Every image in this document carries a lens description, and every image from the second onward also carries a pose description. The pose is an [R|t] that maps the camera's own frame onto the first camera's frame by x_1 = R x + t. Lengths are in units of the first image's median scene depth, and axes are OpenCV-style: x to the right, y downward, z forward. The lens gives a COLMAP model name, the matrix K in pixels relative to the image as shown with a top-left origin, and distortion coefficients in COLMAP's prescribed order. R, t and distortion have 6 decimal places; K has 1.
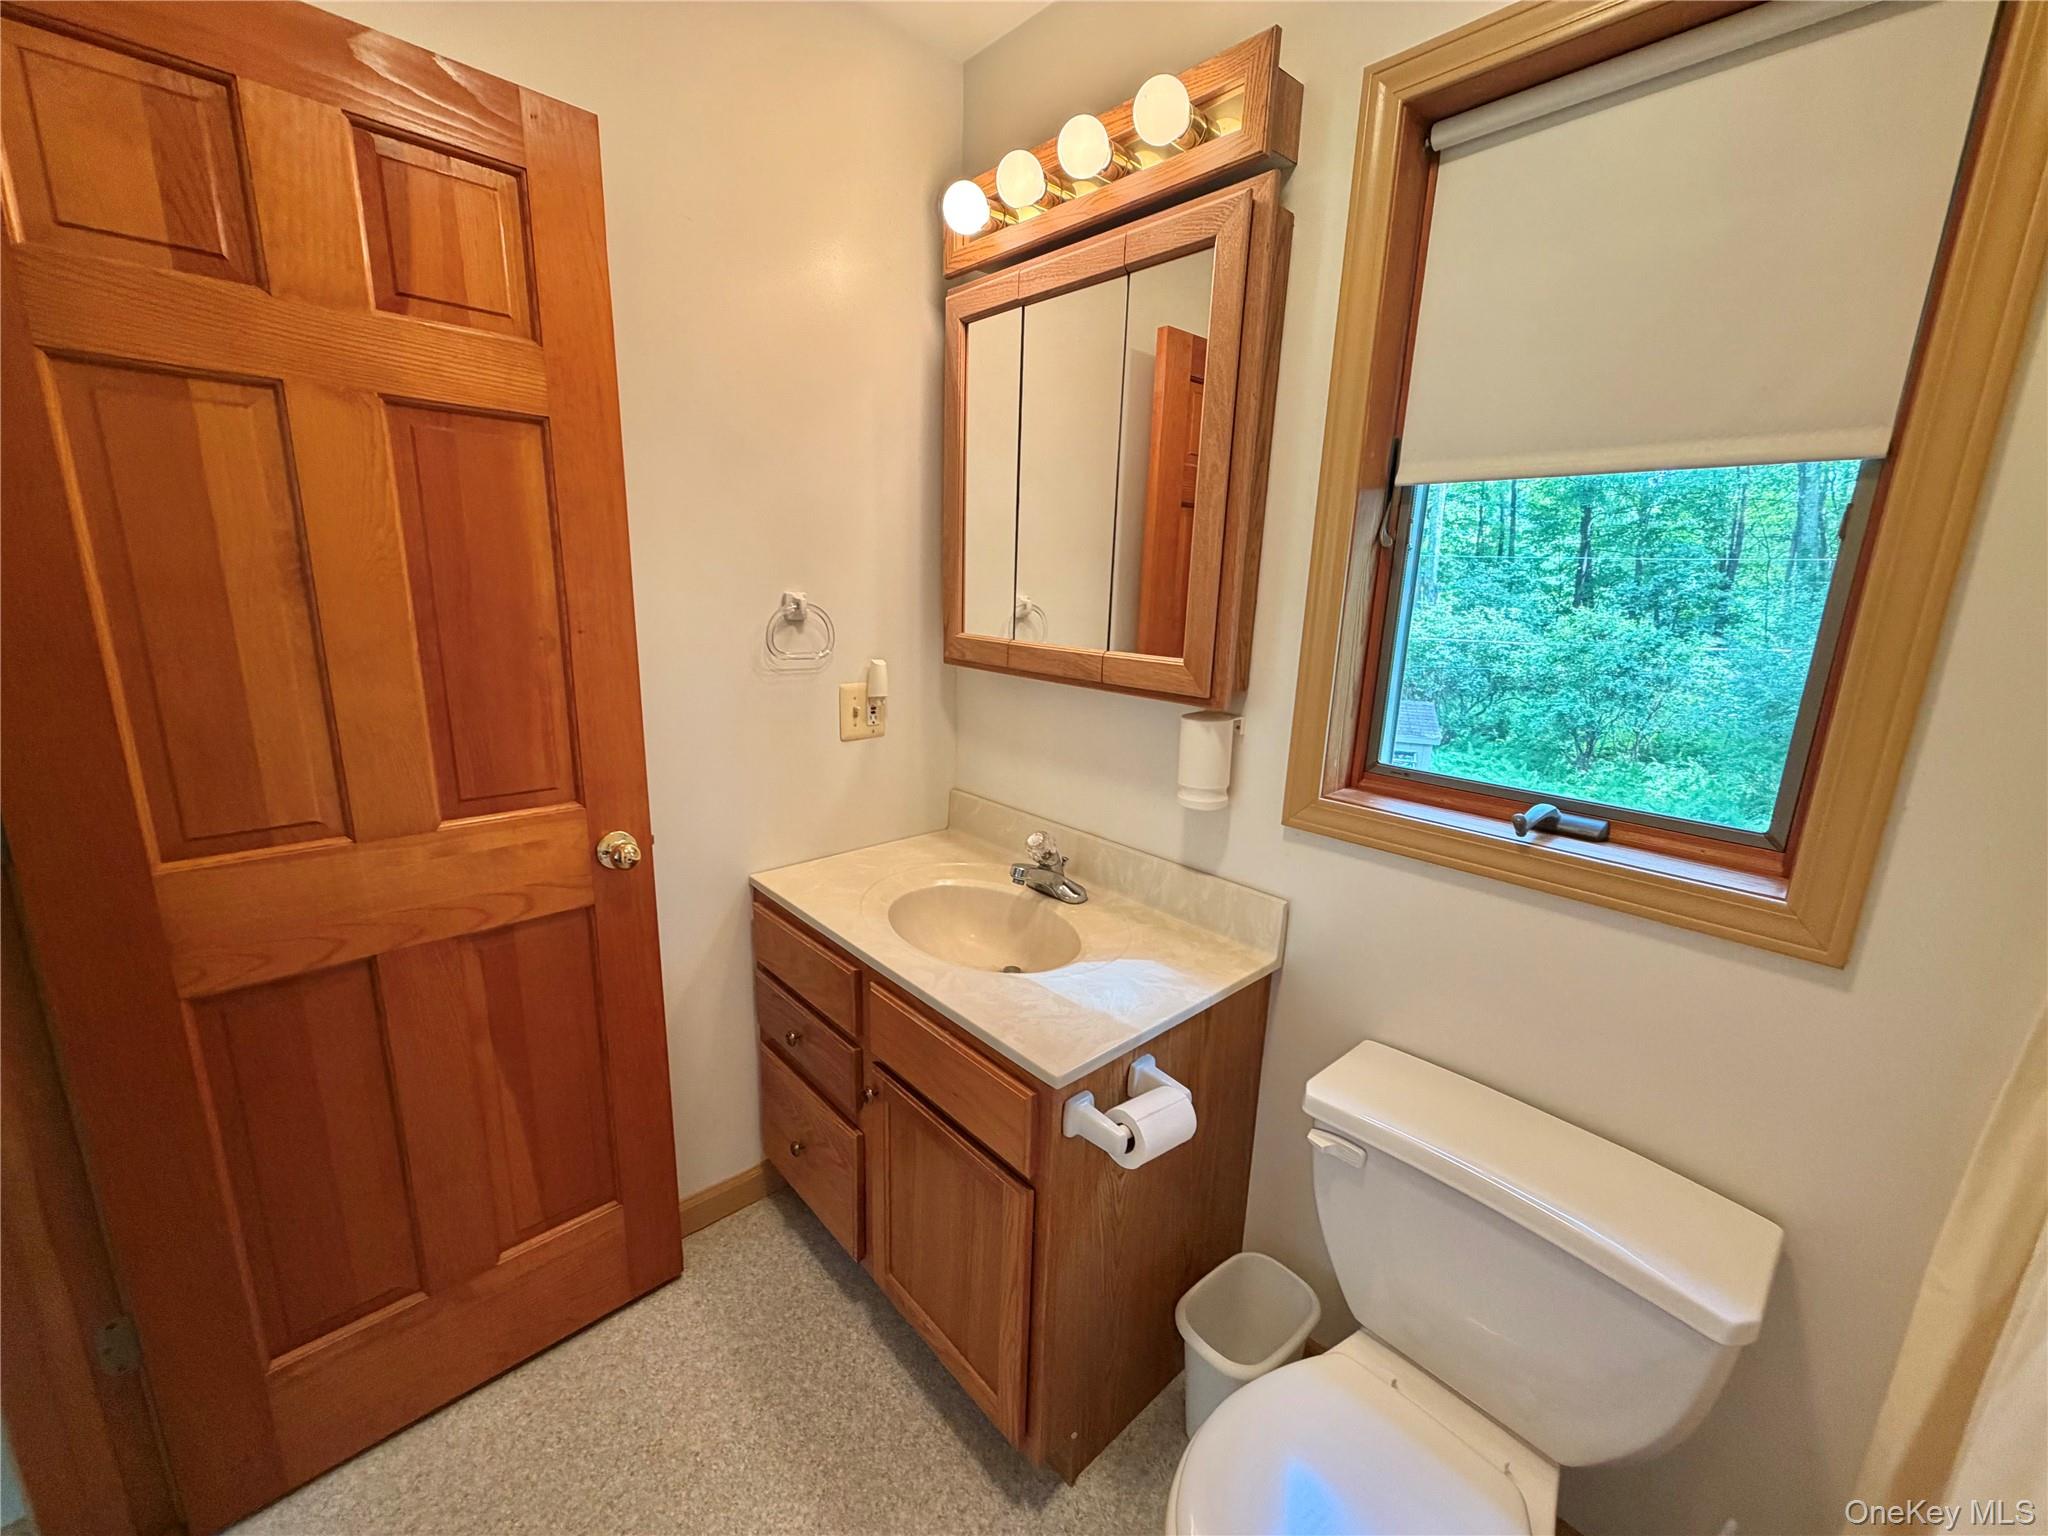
lens RADIAL K [[819.7, 0, 1030.5], [0, 819.7, 777.1], [0, 0, 1]] dist [0.001780, 0.000035]
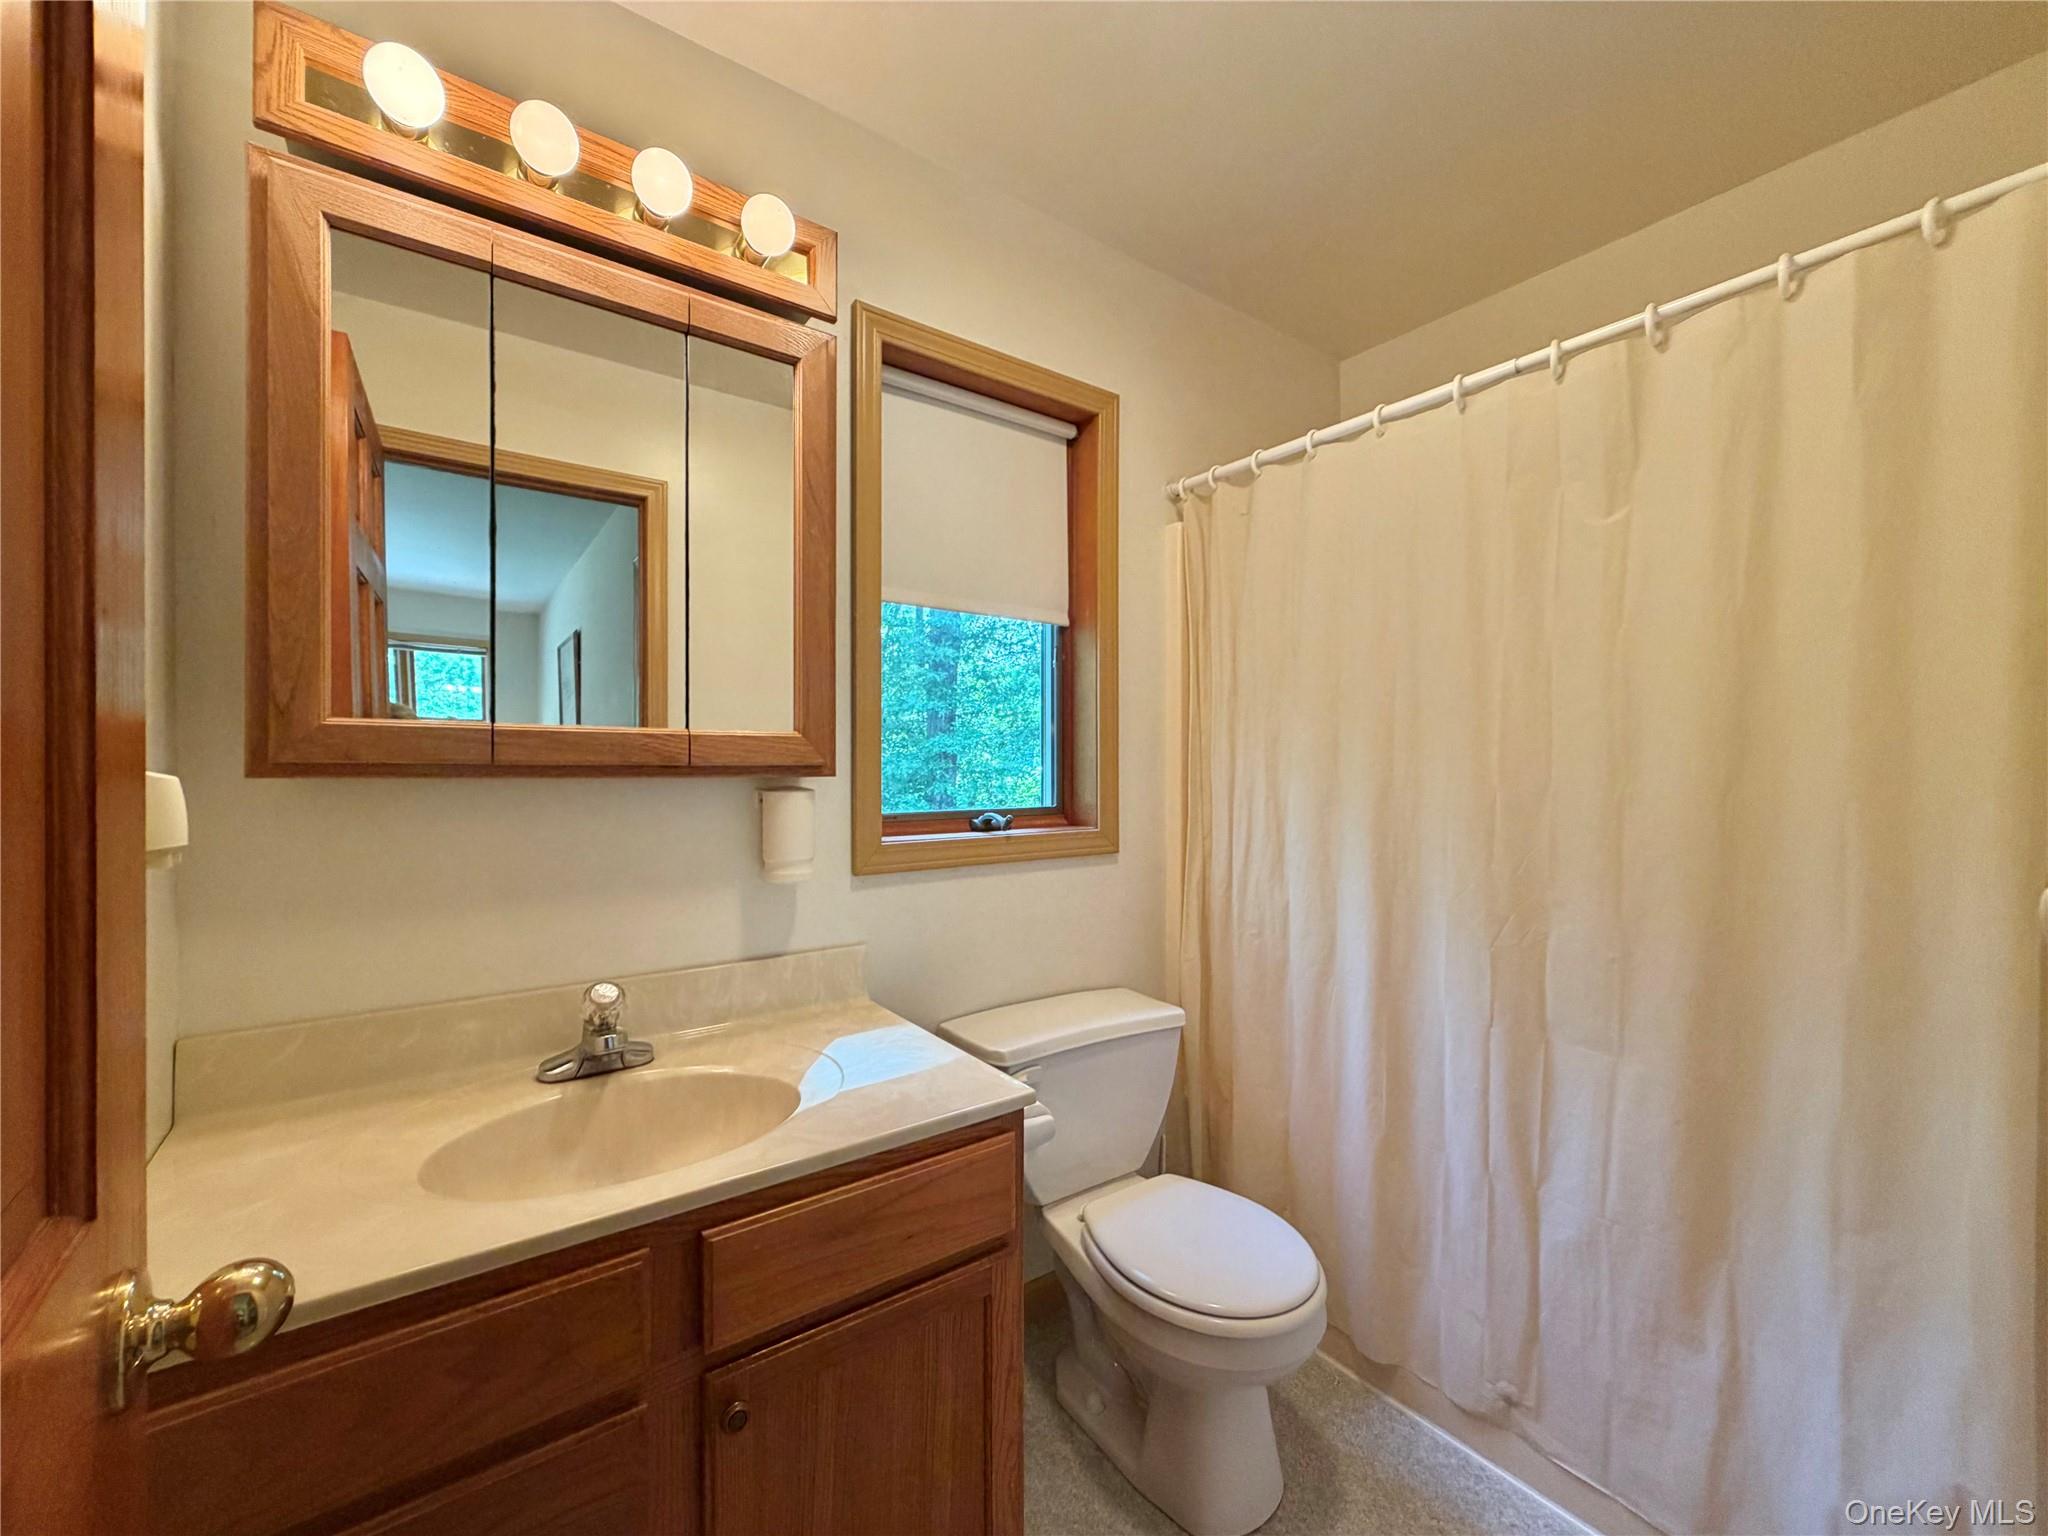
lens RADIAL K [[819.7, 0, 1029.6], [0, 819.7, 761.2], [0, 0, 1]] dist [0.001780, 0.000035]
pose [[0.092229, -0.035235, 0.995114, -0.738097], [0.228384, 0.973480, 0.013302, -0.051710], [-0.969193, 0.226041, 0.097830, 0.586387]]
